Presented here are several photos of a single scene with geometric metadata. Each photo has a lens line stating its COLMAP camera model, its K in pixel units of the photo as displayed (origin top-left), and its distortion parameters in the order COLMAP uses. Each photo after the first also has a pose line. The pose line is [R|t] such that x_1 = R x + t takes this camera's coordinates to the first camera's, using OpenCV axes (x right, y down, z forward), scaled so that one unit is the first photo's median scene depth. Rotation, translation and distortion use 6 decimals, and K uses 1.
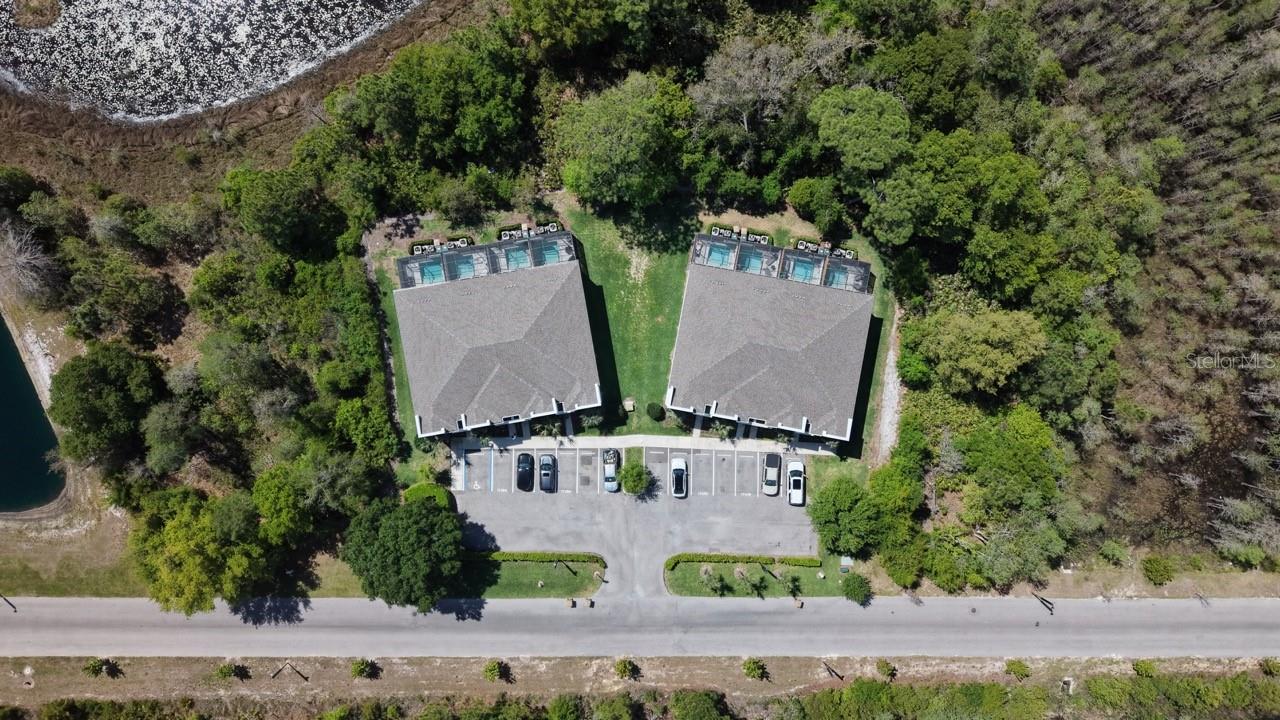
lens RADIAL K [[876.5, 0, 647.0], [0, 876.5, 349.3], [0, 0, 1]] dist [0.010703, -0.012664]
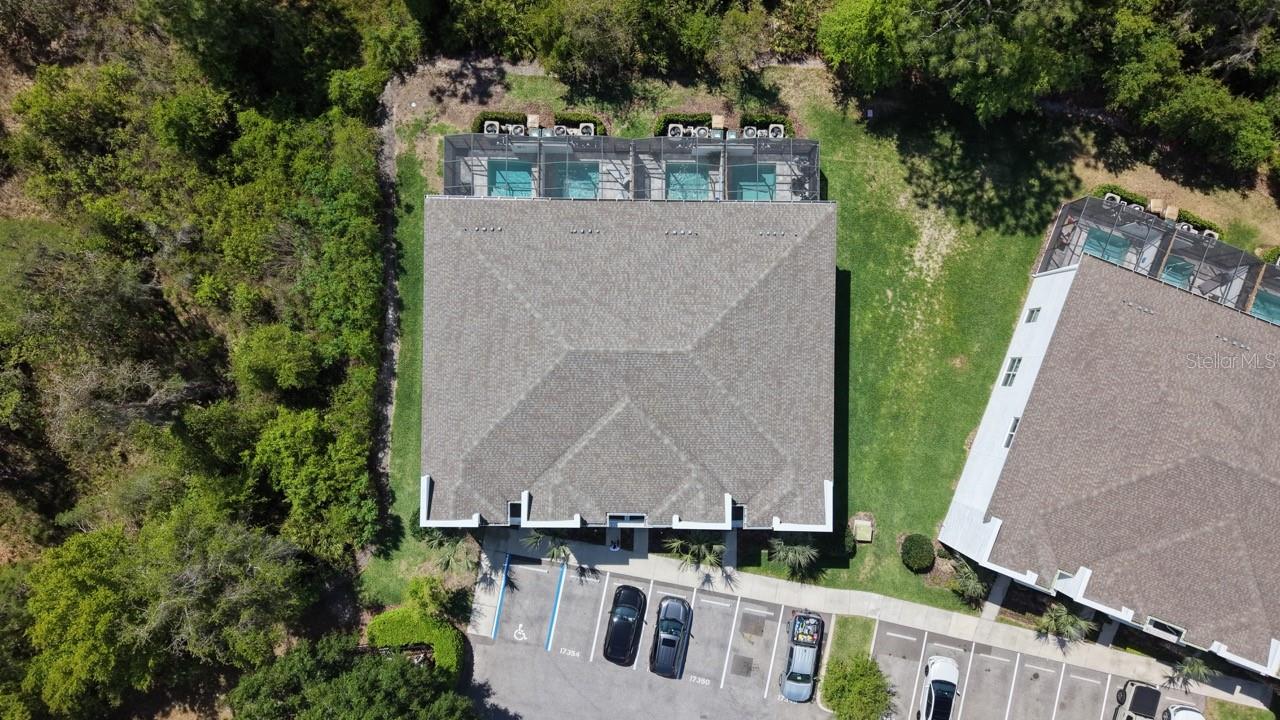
lens RADIAL K [[876.5, 0, 637.3], [0, 876.5, 367.6], [0, 0, 1]] dist [0.010703, -0.012664]
pose [[0.982458, 0.182417, -0.038729, -0.139379], [-0.182785, 0.983134, -0.006148, 0.003178], [0.036954, 0.013119, 0.999231, 0.520087]]
